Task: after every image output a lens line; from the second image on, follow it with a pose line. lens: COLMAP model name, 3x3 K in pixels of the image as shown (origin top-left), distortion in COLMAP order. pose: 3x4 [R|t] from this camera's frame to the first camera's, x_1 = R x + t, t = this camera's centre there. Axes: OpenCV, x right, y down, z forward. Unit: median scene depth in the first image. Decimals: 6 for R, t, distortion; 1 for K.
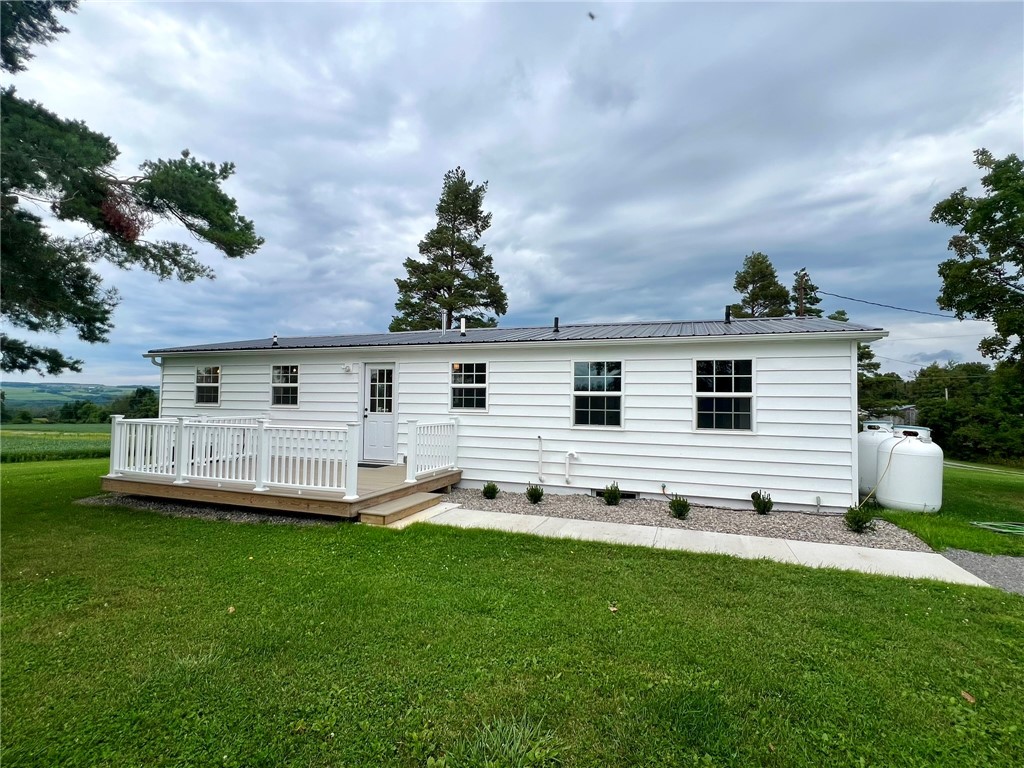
lens RADIAL K [[492.7, 0, 510.2], [0, 492.7, 393.8], [0, 0, 1]] dist [0.001470, 0.000572]
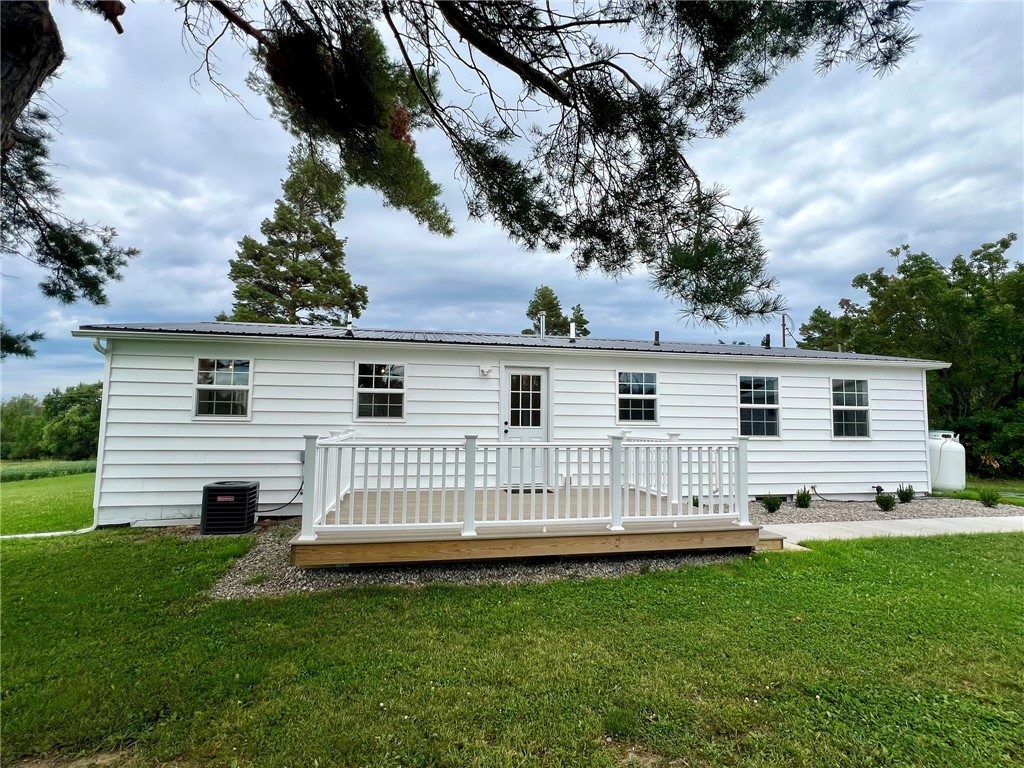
lens RADIAL K [[492.7, 0, 503.7], [0, 492.7, 373.2], [0, 0, 1]] dist [0.001470, 0.000572]
pose [[0.864779, 0.040333, 0.500530, -0.723164], [-0.009272, 0.997882, -0.064391, 0.002040], [-0.502067, 0.051043, 0.863321, 0.281380]]
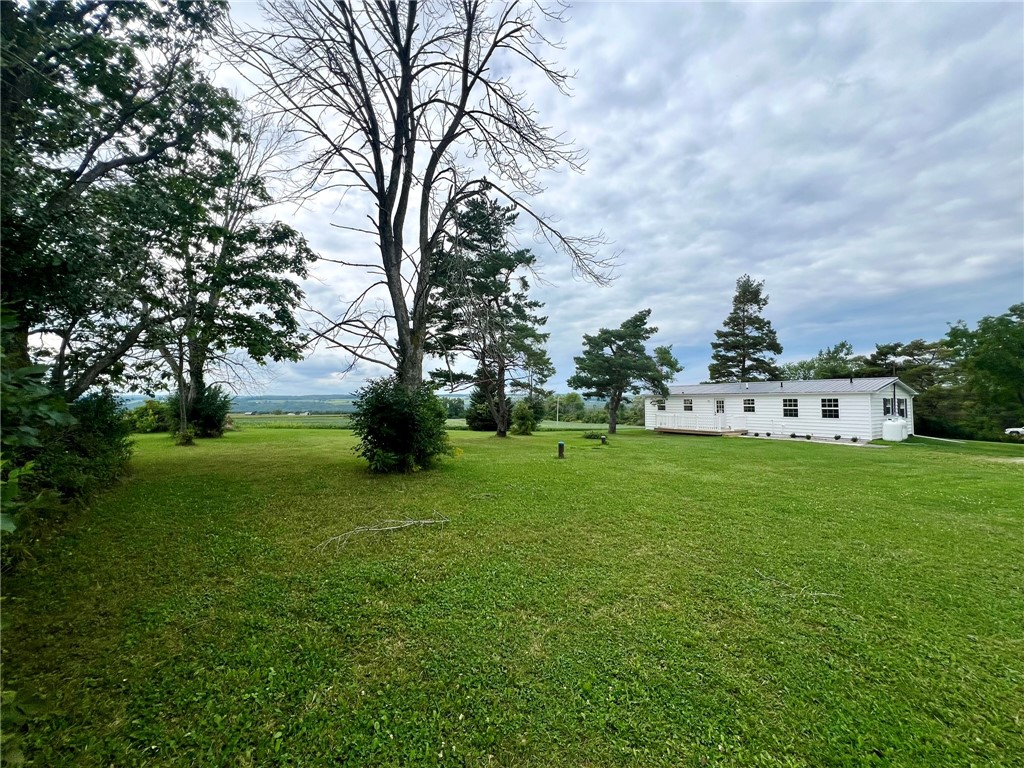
lens RADIAL K [[410.2, 0, 516.3], [0, 410.2, 378.8], [0, 0, 1]] dist [0.000740, 0.000207]
pose [[0.801857, -0.047919, -0.595591, 0.300941], [0.020334, 0.998390, -0.052951, -0.076501], [0.597169, 0.030349, 0.801541, -2.085155]]
